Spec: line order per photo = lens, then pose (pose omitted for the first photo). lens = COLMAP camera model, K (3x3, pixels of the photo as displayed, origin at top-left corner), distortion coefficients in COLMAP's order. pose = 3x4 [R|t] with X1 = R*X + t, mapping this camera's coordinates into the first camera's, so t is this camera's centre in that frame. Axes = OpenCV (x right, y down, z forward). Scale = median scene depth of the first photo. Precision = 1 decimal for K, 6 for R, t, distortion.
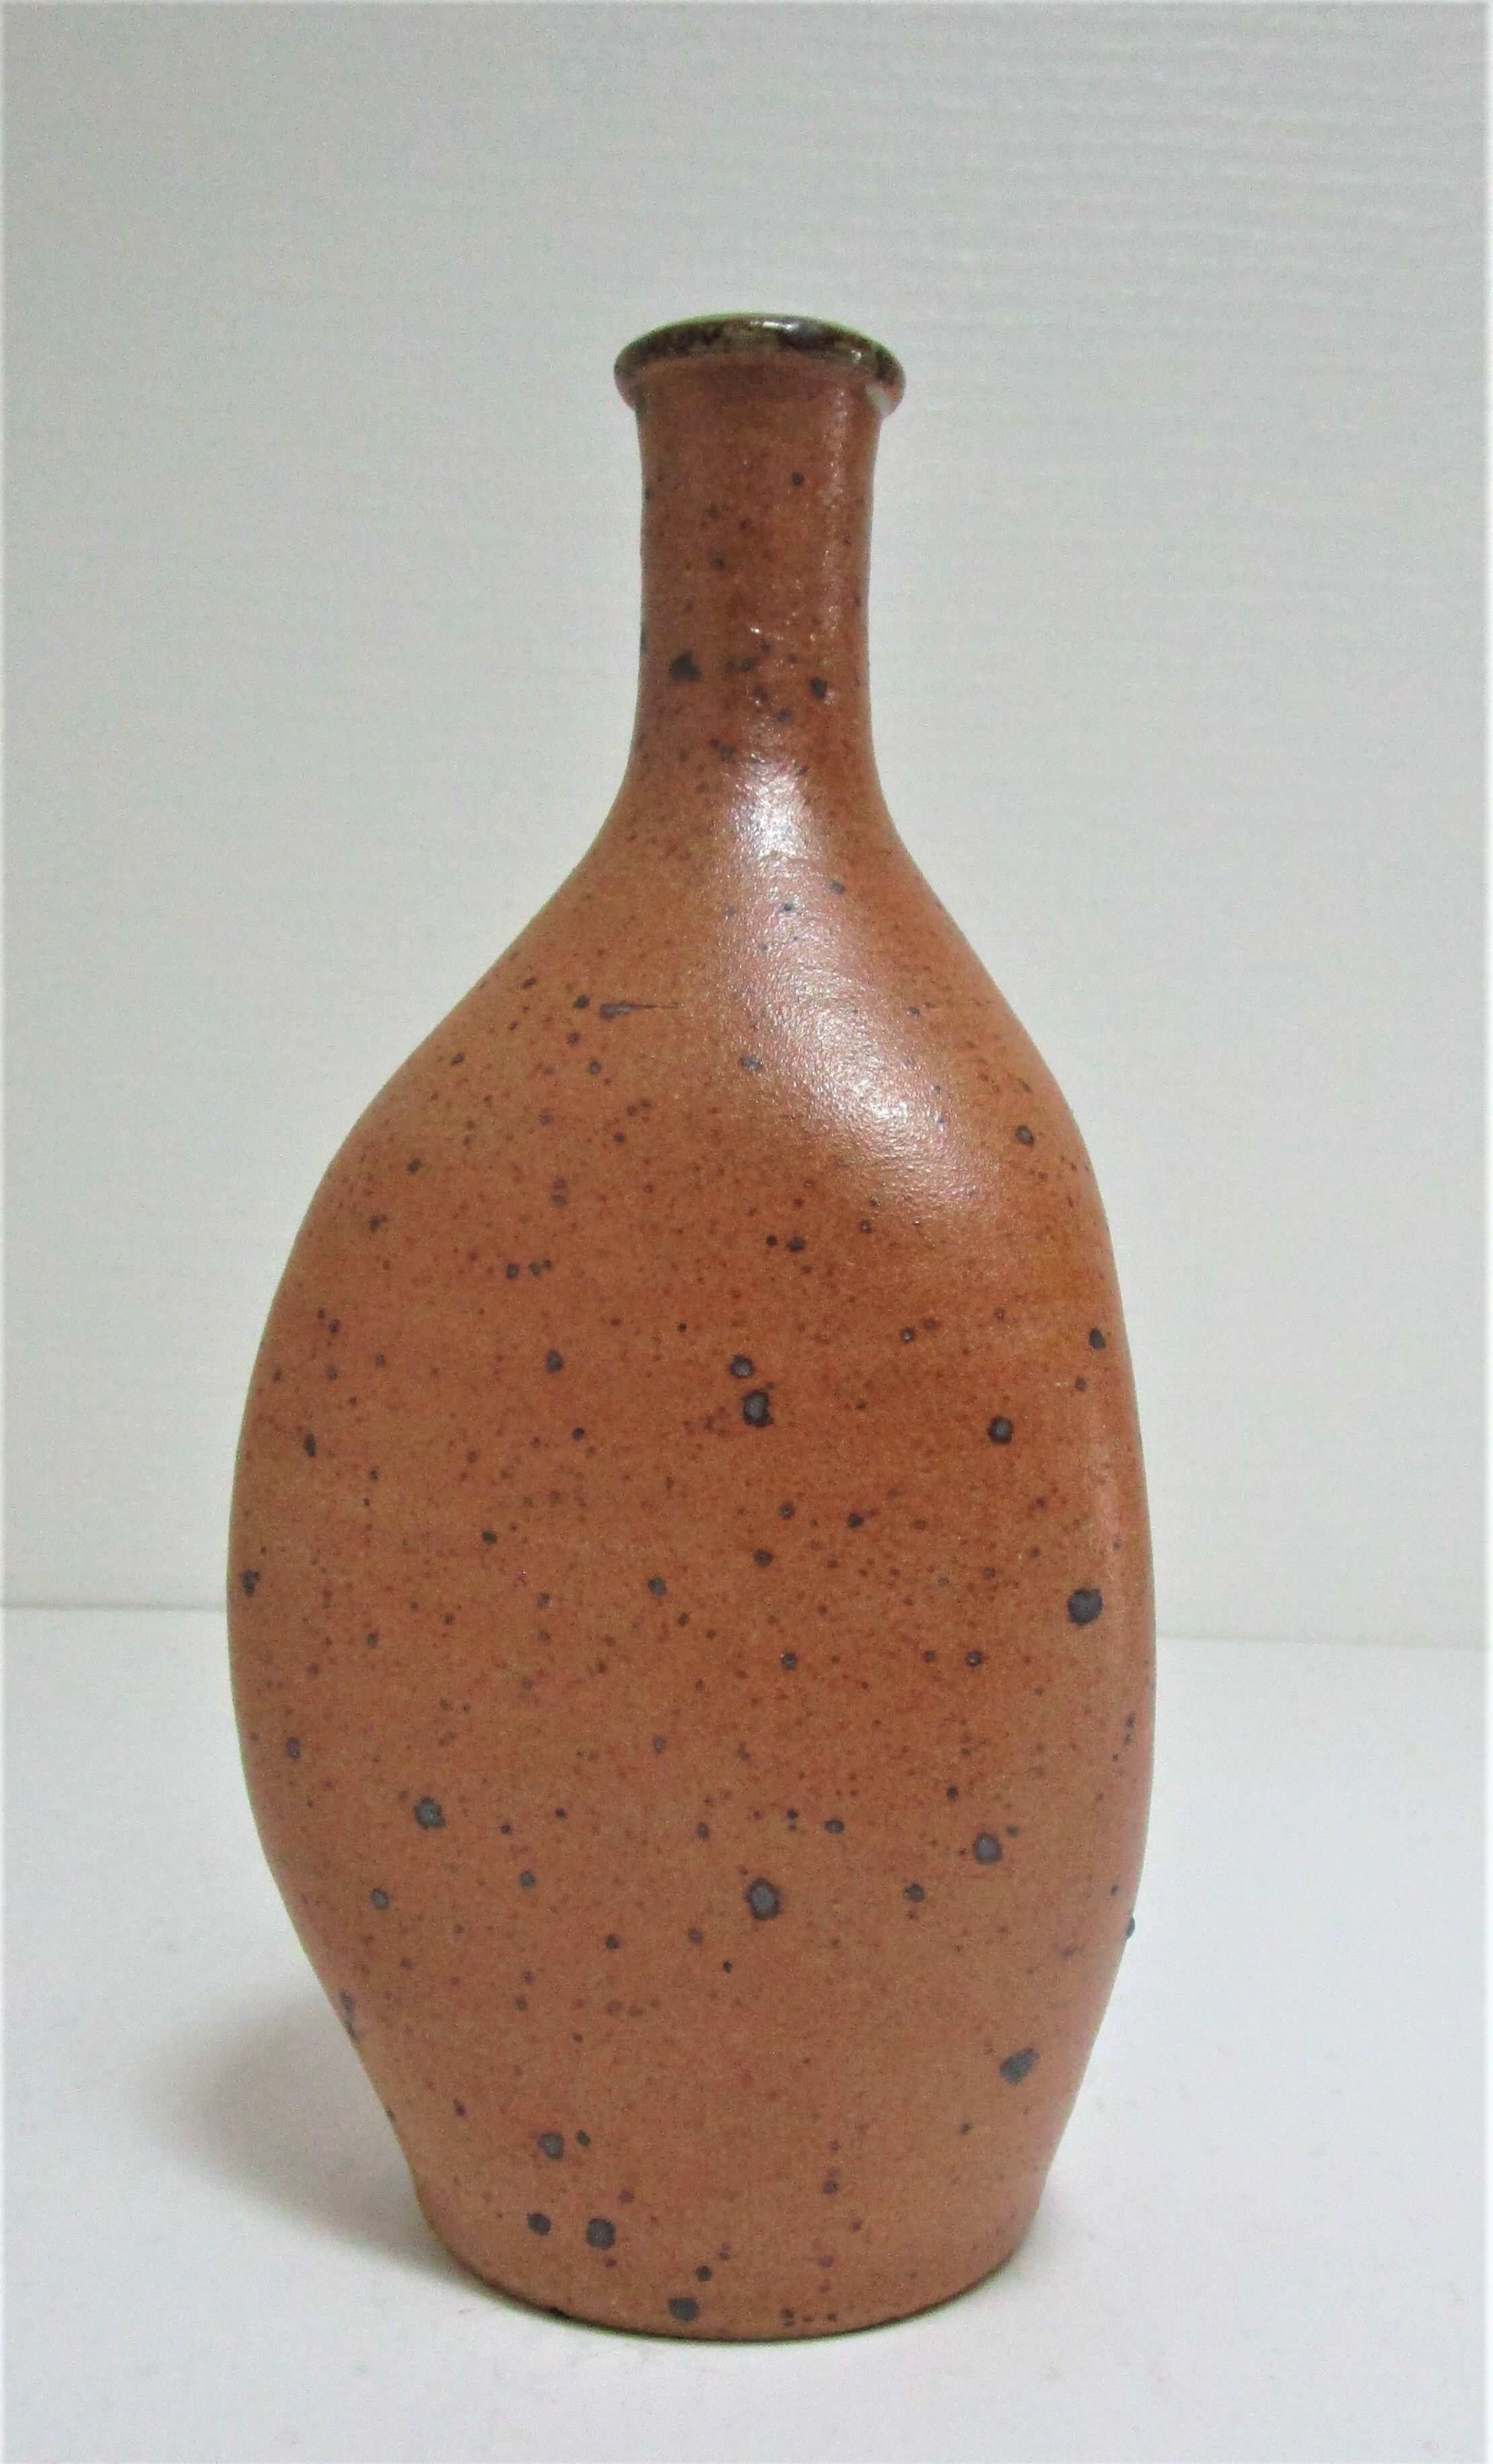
lens RADIAL K [[2689.3, 0, 751.1], [0, 2689.3, 1242.4], [0, 0, 1]] dist [-0.018609, 0.000000]
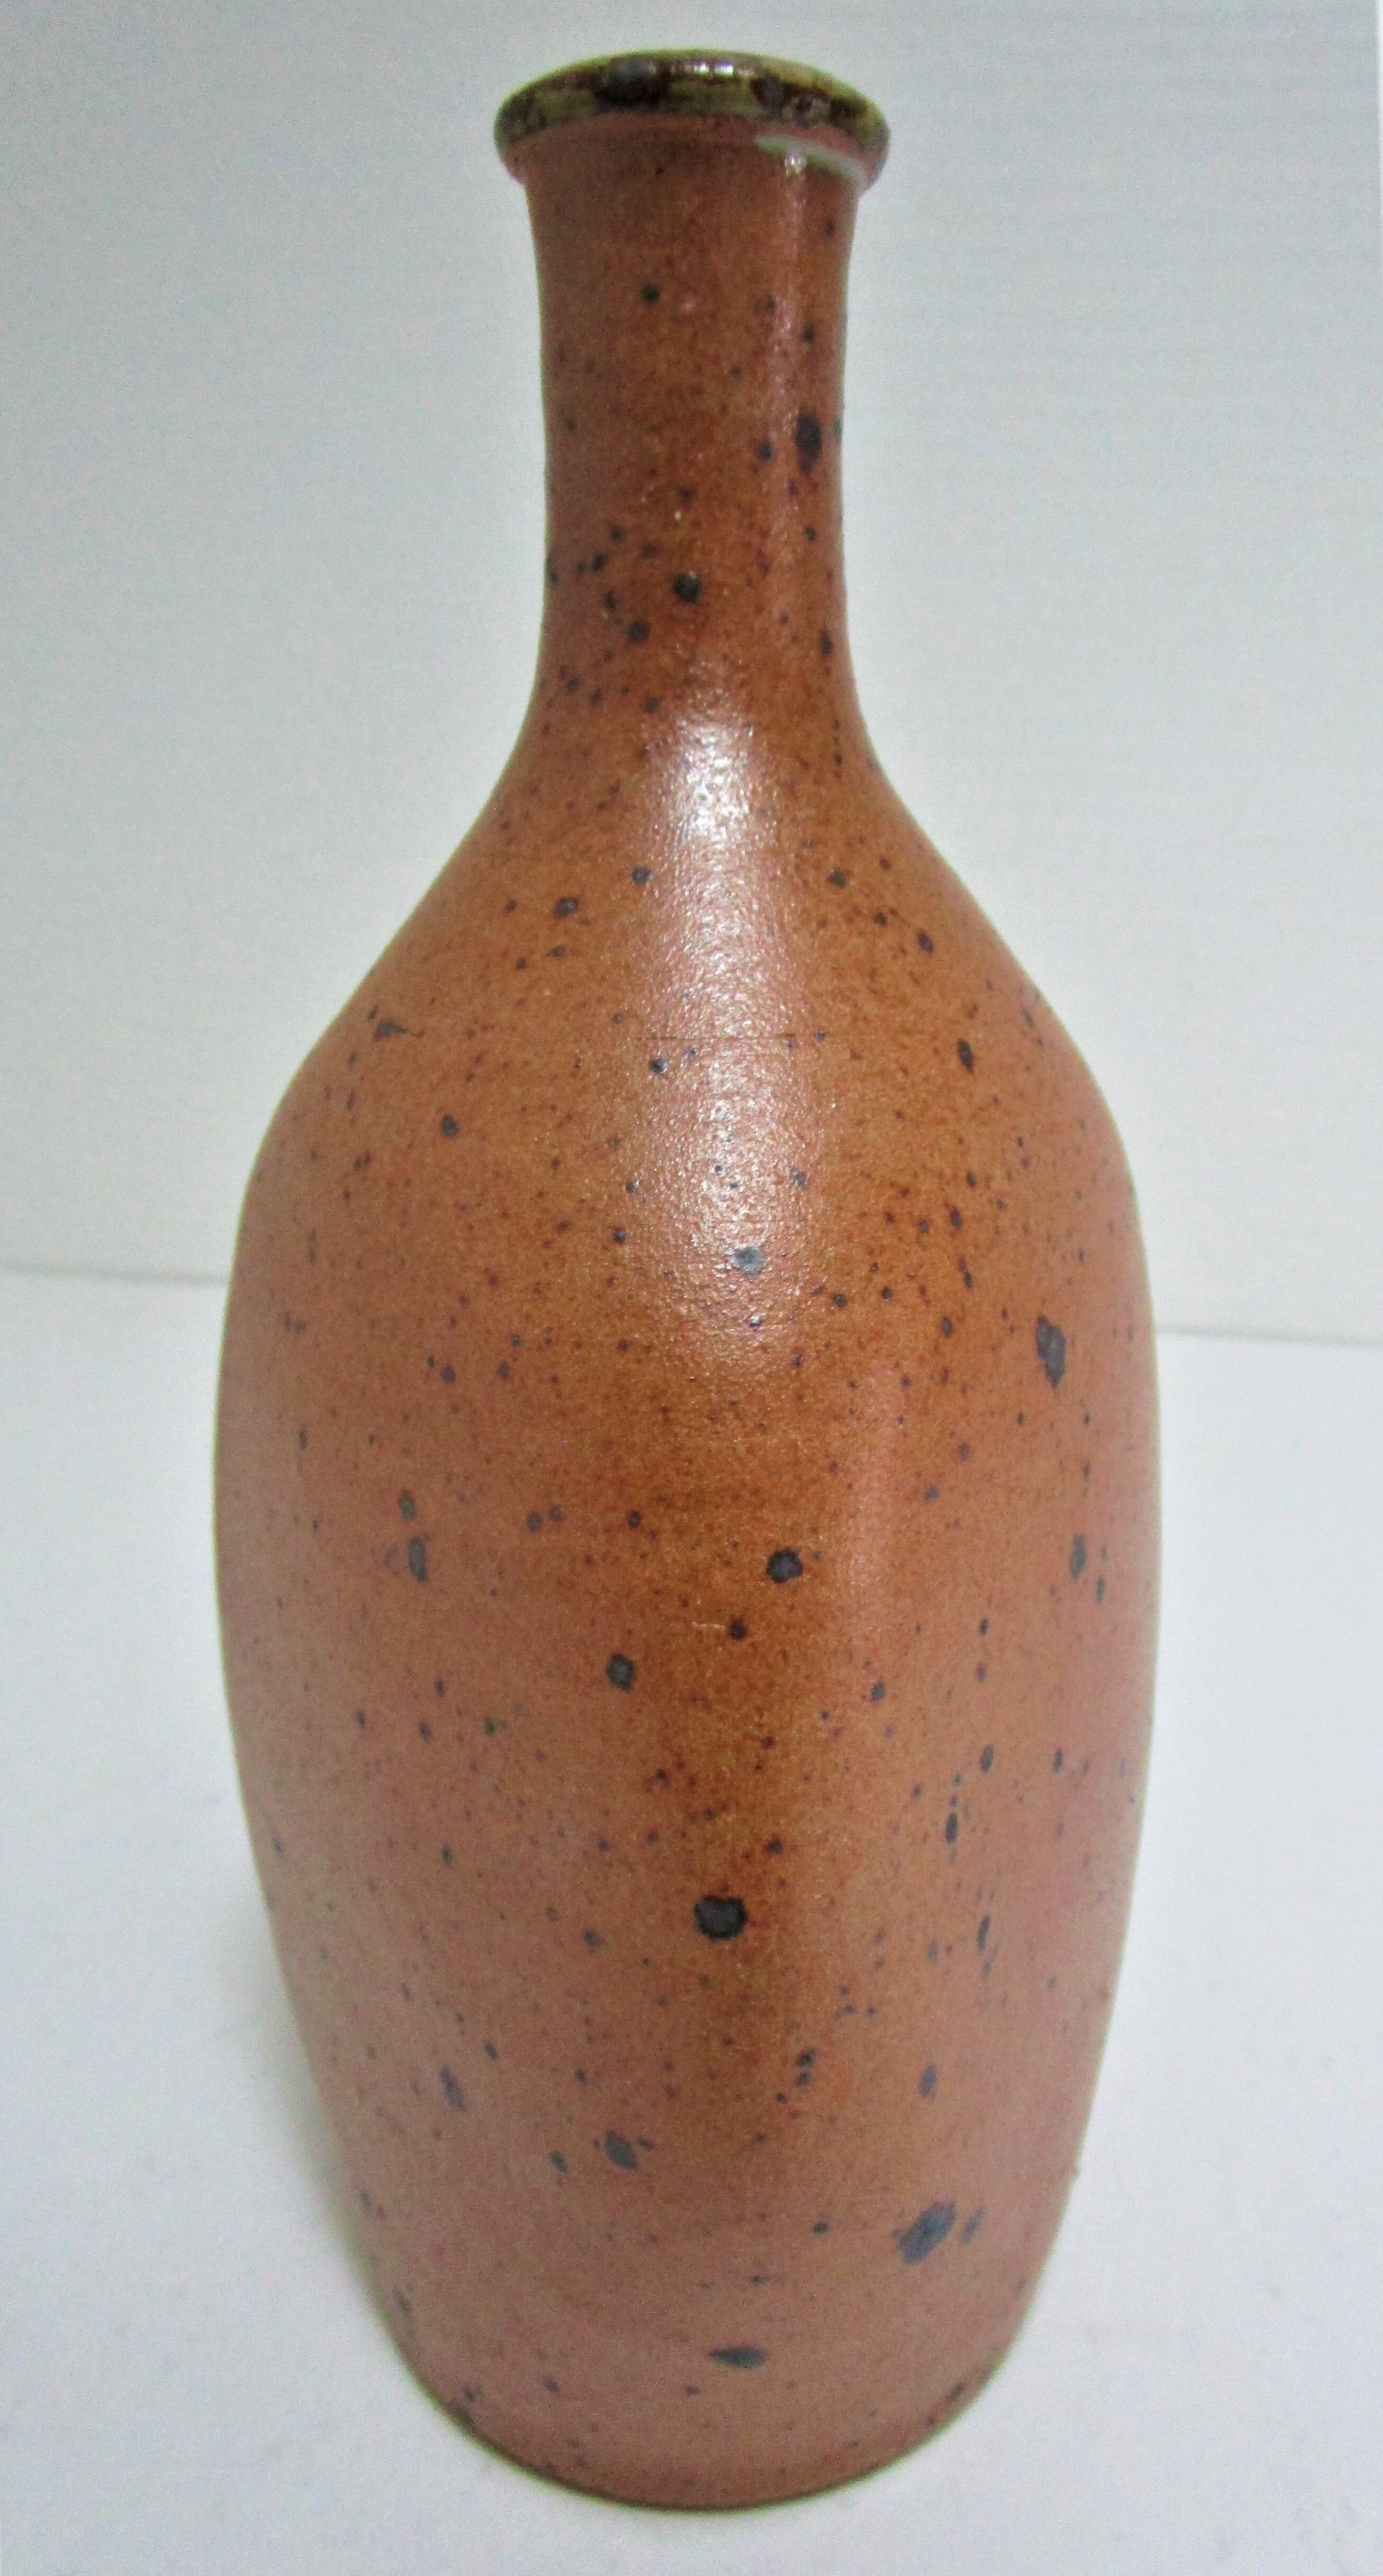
lens RADIAL K [[1997.2, 0, 718.9], [0, 1997.2, 1225.7], [0, 0, 1]] dist [-0.027461, 0.006354]
pose [[0.826018, 0.123476, -0.549953, 0.386580], [-0.008041, 0.978192, 0.207548, -0.158744], [0.563587, -0.167016, 0.808997, 0.564187]]
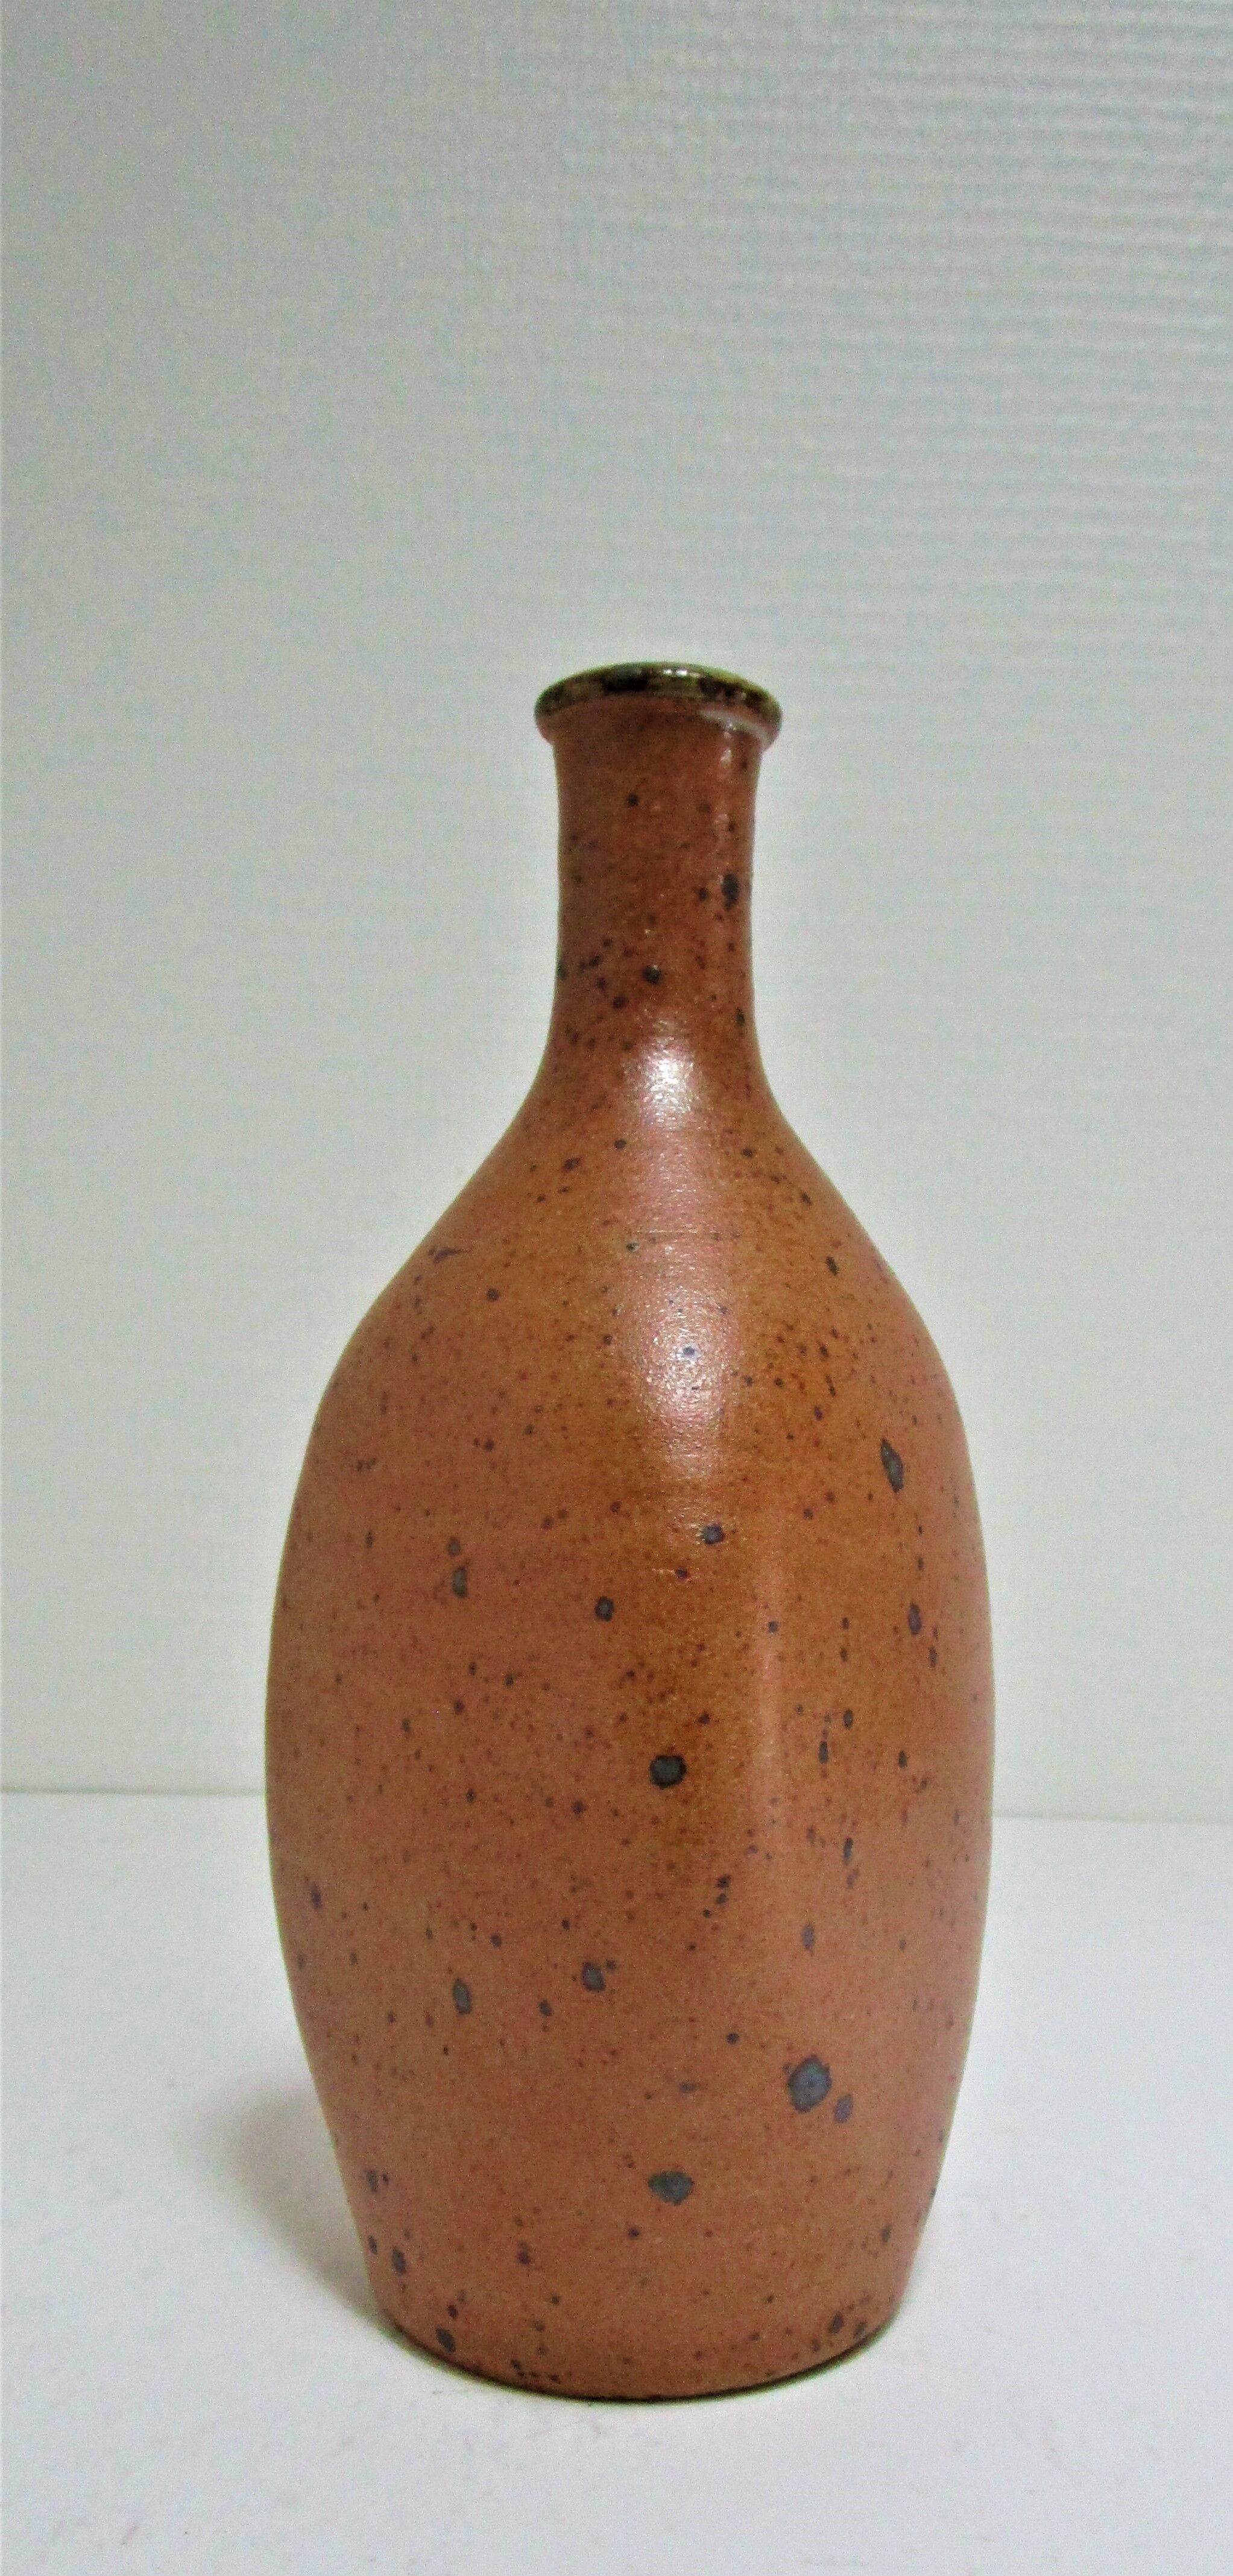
lens RADIAL K [[2290.5, 0, 576.6], [0, 2290.5, 1411.8], [0, 0, 1]] dist [-0.017056, -0.012019]
pose [[0.817891, 0.002808, -0.575366, 0.613810], [-0.027436, 0.999041, -0.034125, 0.019154], [0.574718, 0.043697, 0.817184, 0.188632]]
